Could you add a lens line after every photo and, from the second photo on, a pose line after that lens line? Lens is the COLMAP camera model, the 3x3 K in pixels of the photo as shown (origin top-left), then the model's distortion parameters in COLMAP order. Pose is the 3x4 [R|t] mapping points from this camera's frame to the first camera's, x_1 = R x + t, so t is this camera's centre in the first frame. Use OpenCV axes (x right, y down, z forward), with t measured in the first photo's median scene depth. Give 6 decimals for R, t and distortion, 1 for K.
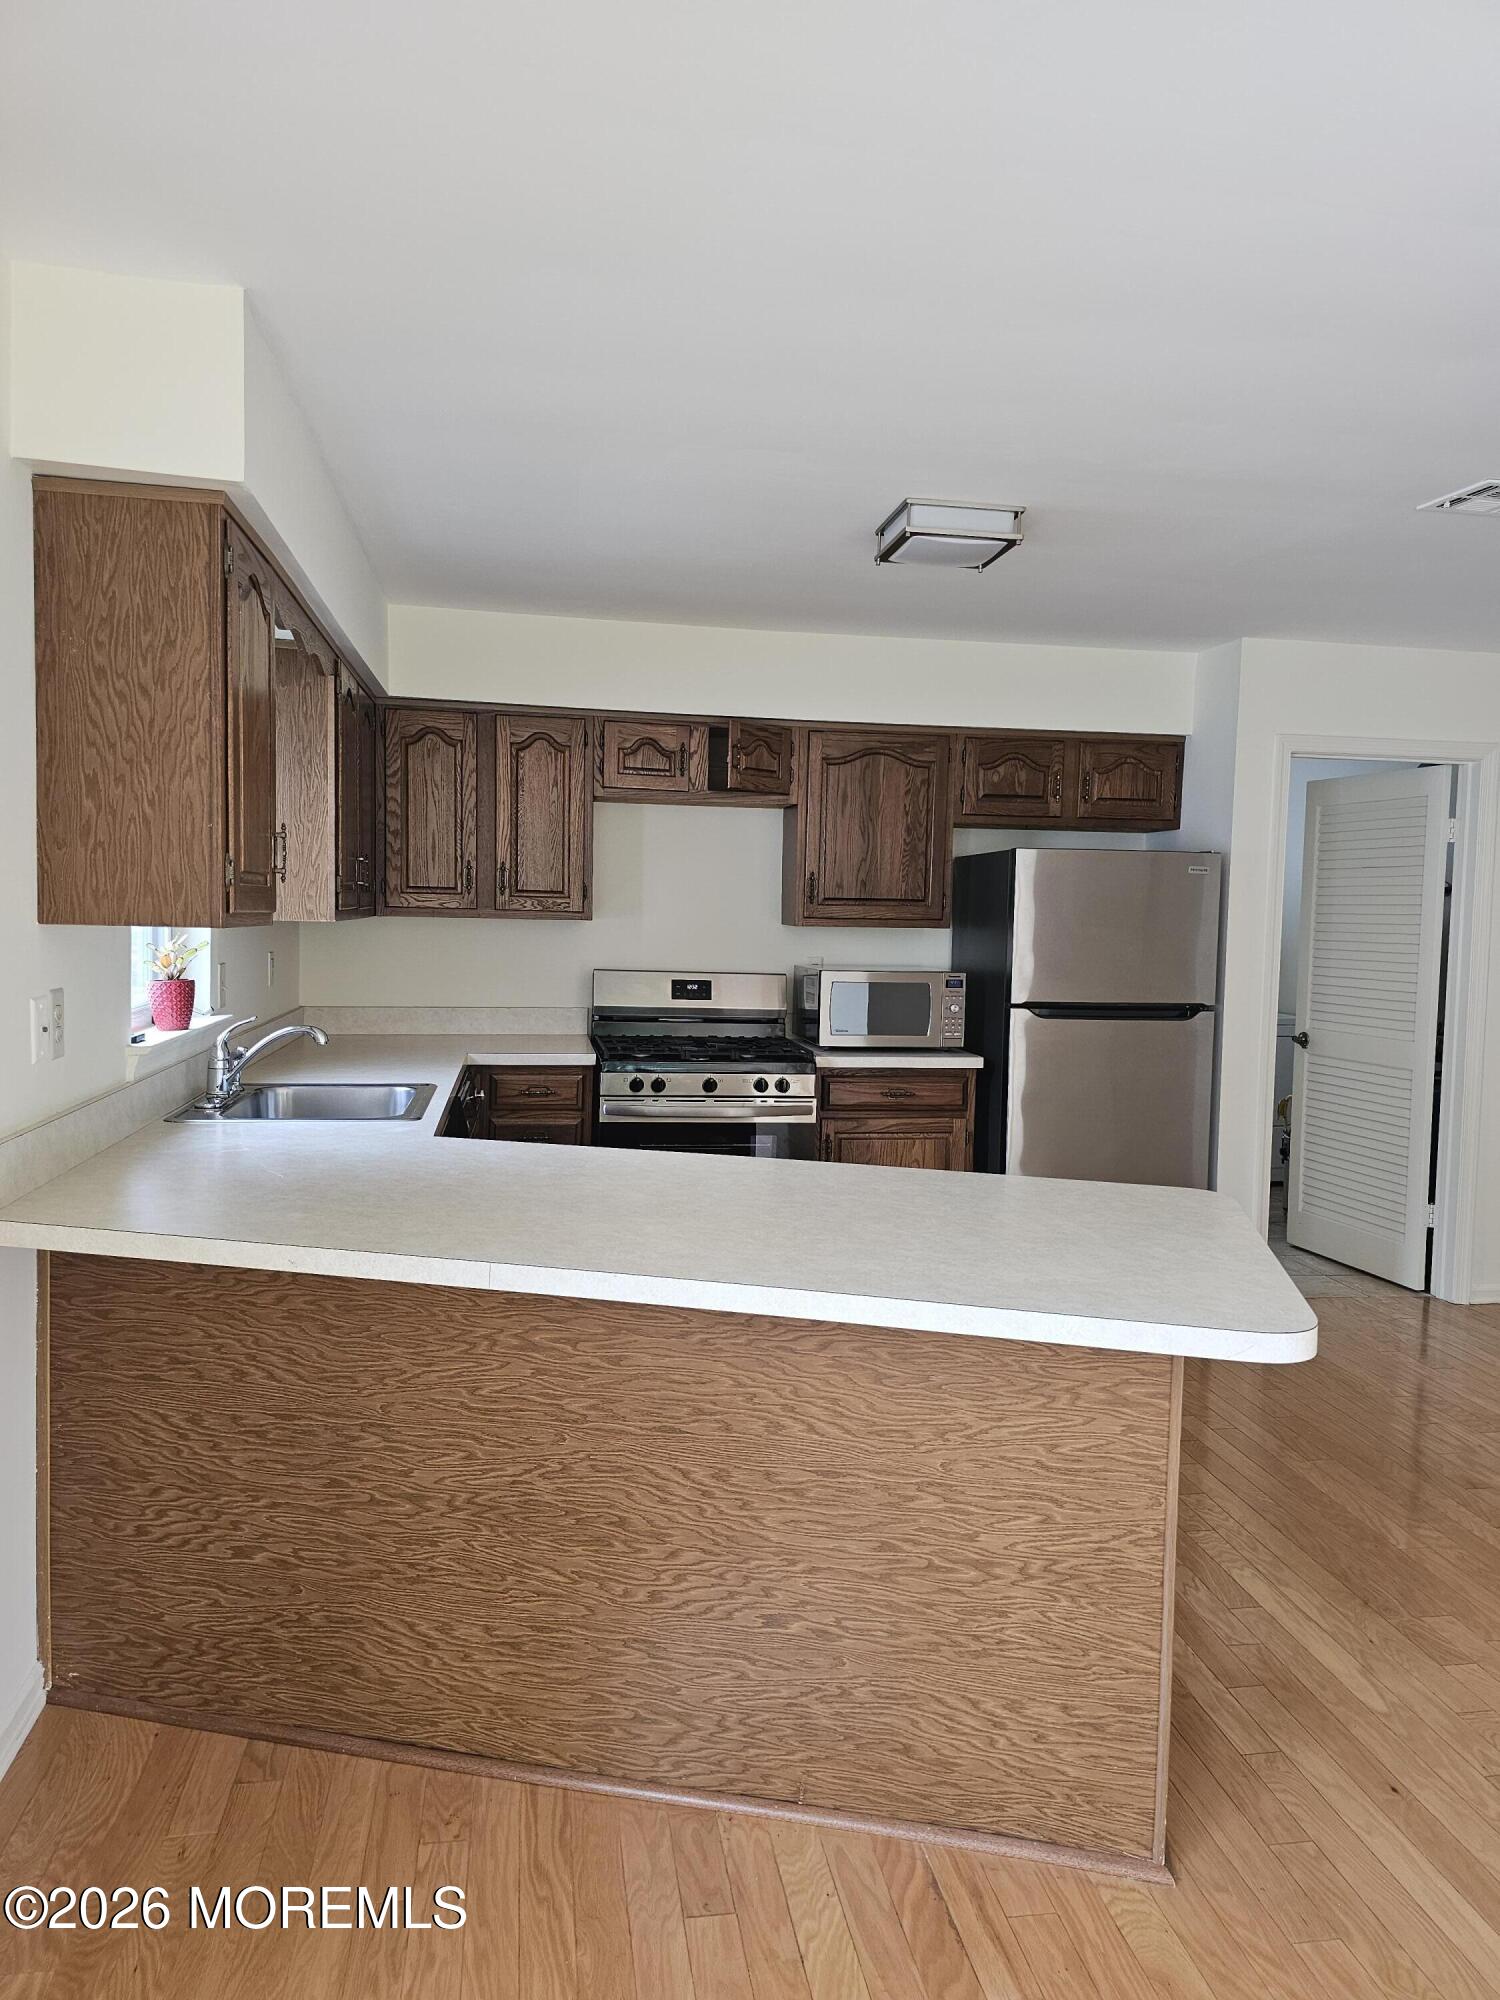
lens RADIAL K [[1340.0, 0, 749.9], [0, 1340.0, 983.5], [0, 0, 1]] dist [0.052029, -0.046347]
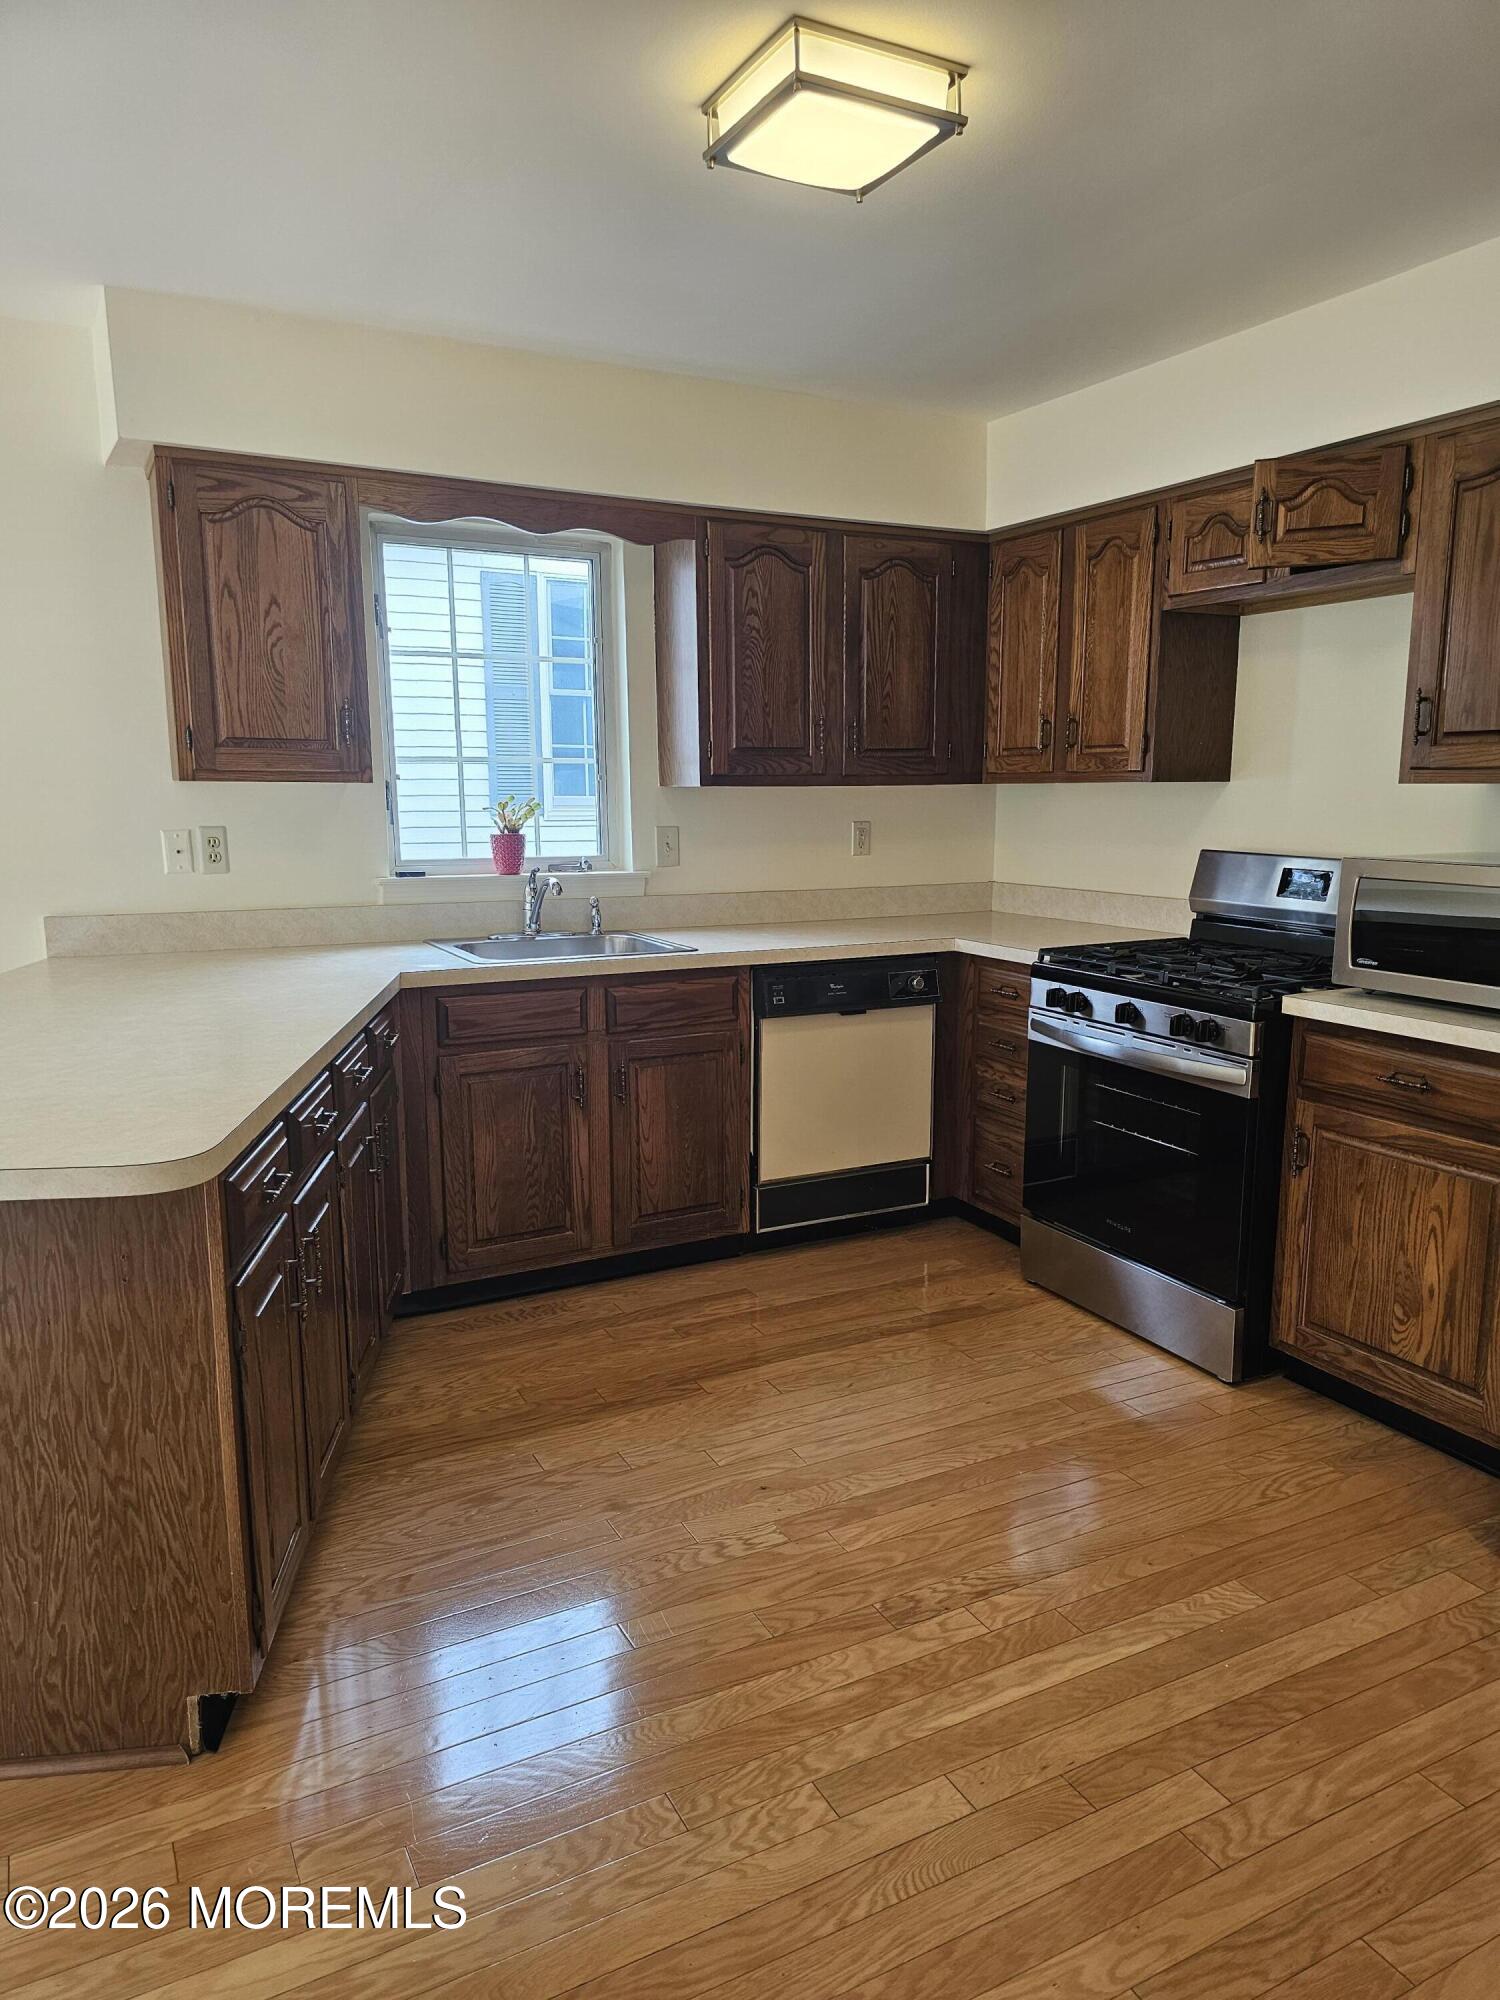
lens RADIAL K [[1340.0, 0, 761.2], [0, 1340.0, 1029.2], [0, 0, 1]] dist [0.052029, -0.046347]
pose [[0.322209, 0.149129, -0.934849, 0.540647], [-0.047024, 0.988816, 0.141530, -0.007242], [0.945500, -0.001642, 0.325618, 0.548457]]
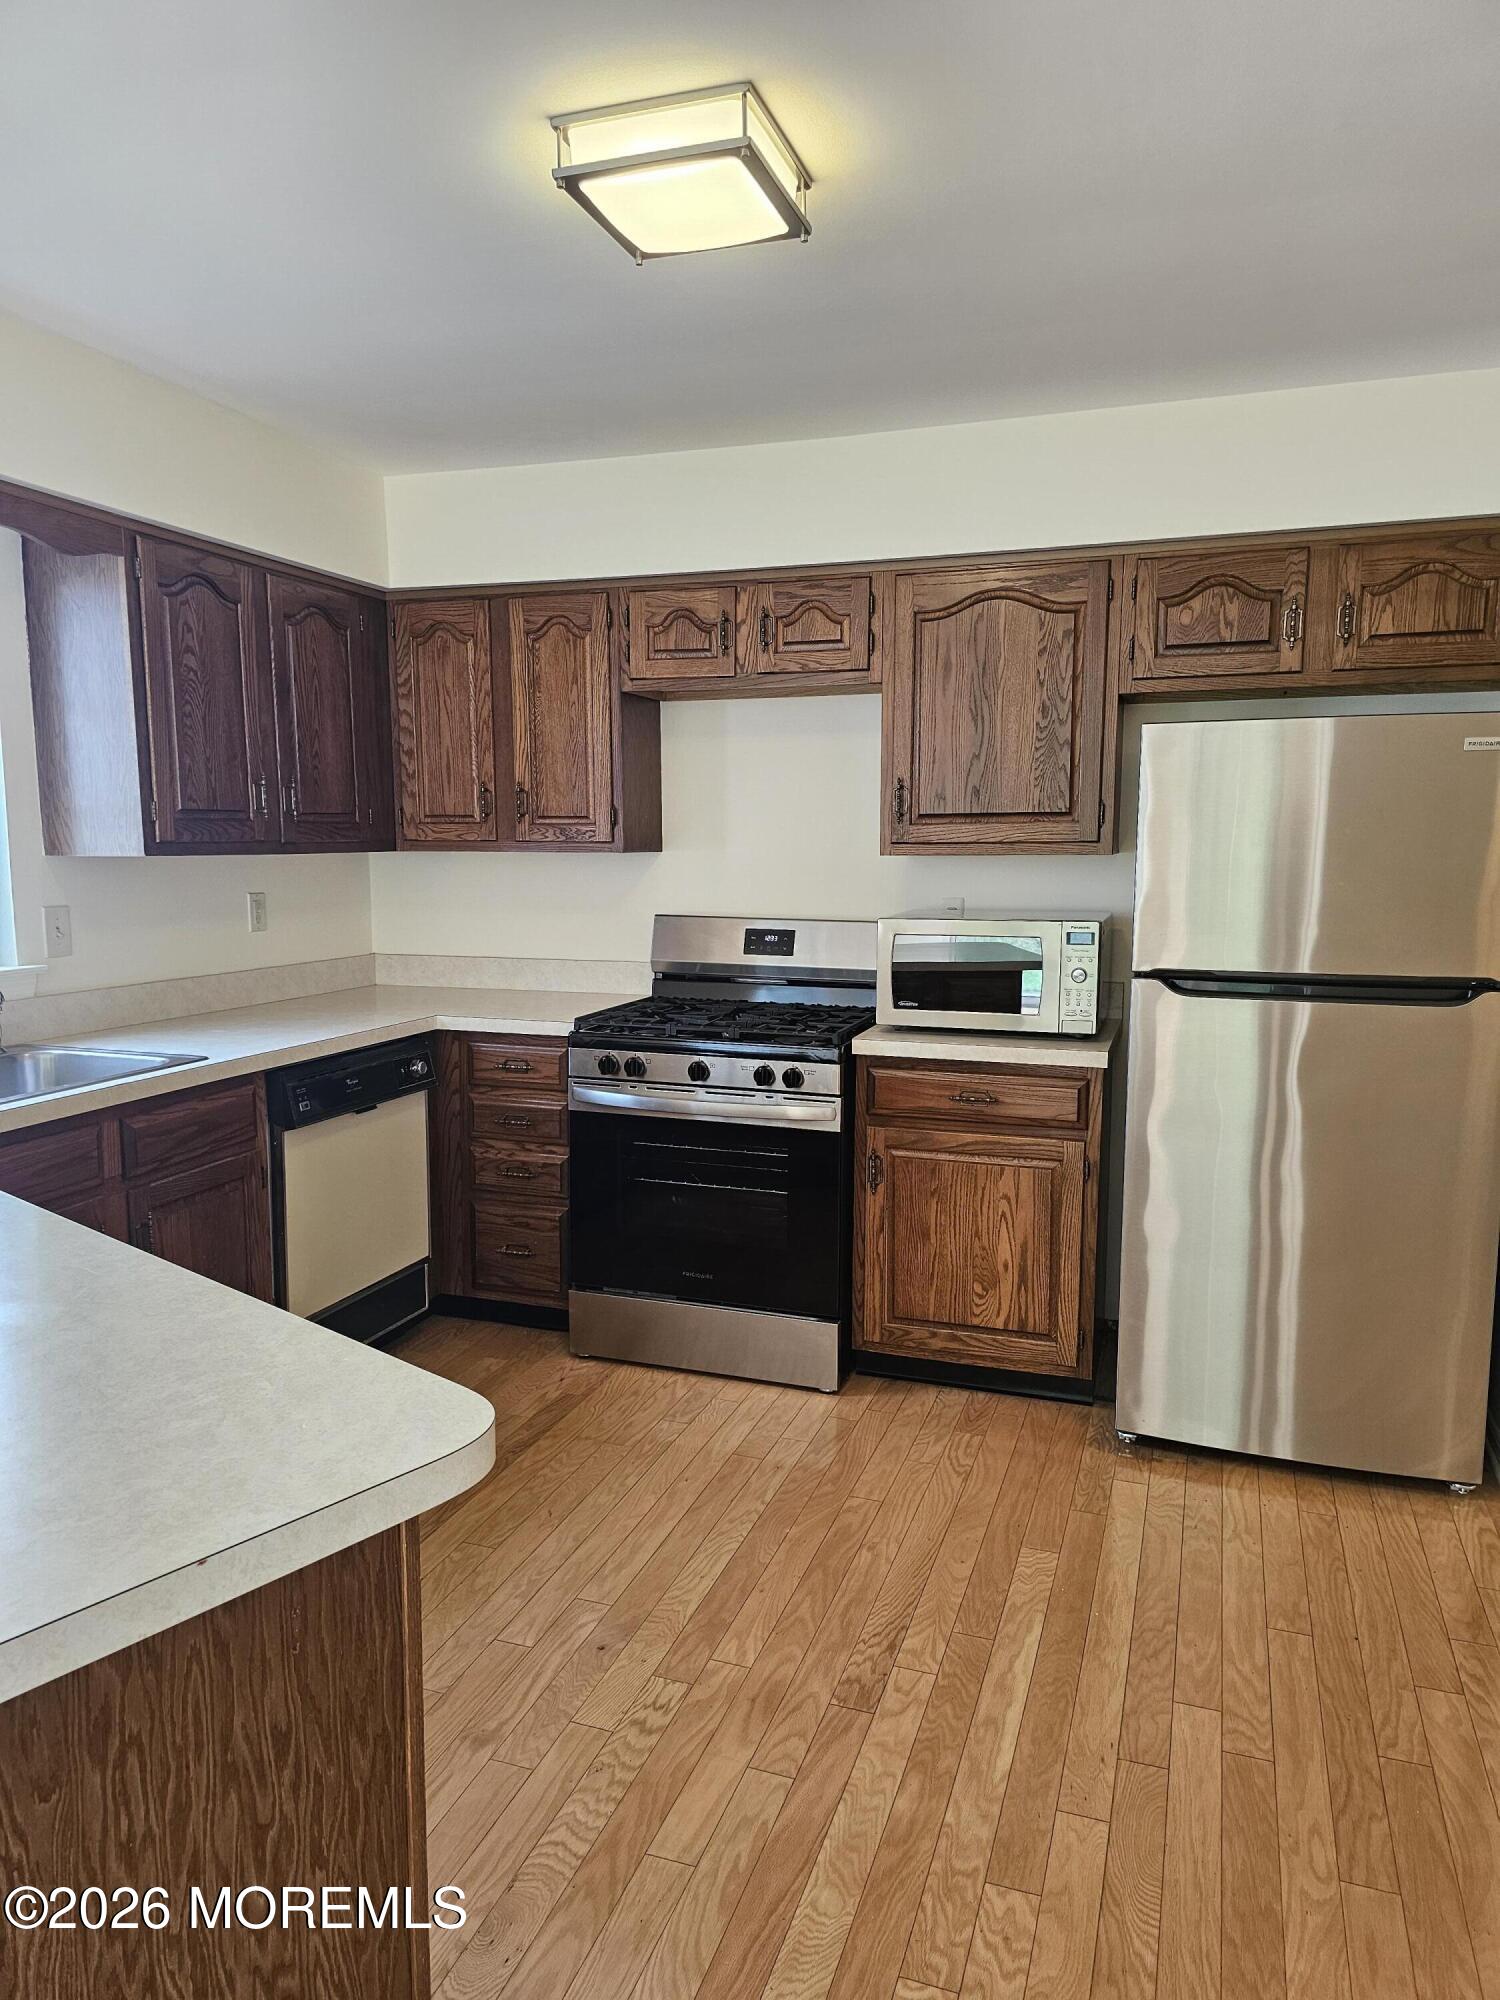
lens RADIAL K [[1340.0, 0, 759.4], [0, 1340.0, 1013.3], [0, 0, 1]] dist [0.052029, -0.046347]
pose [[0.880951, 0.038614, -0.471630, 0.329345], [-0.007409, 0.997669, 0.067842, -0.006814], [0.473150, -0.056271, 0.879183, 0.339944]]
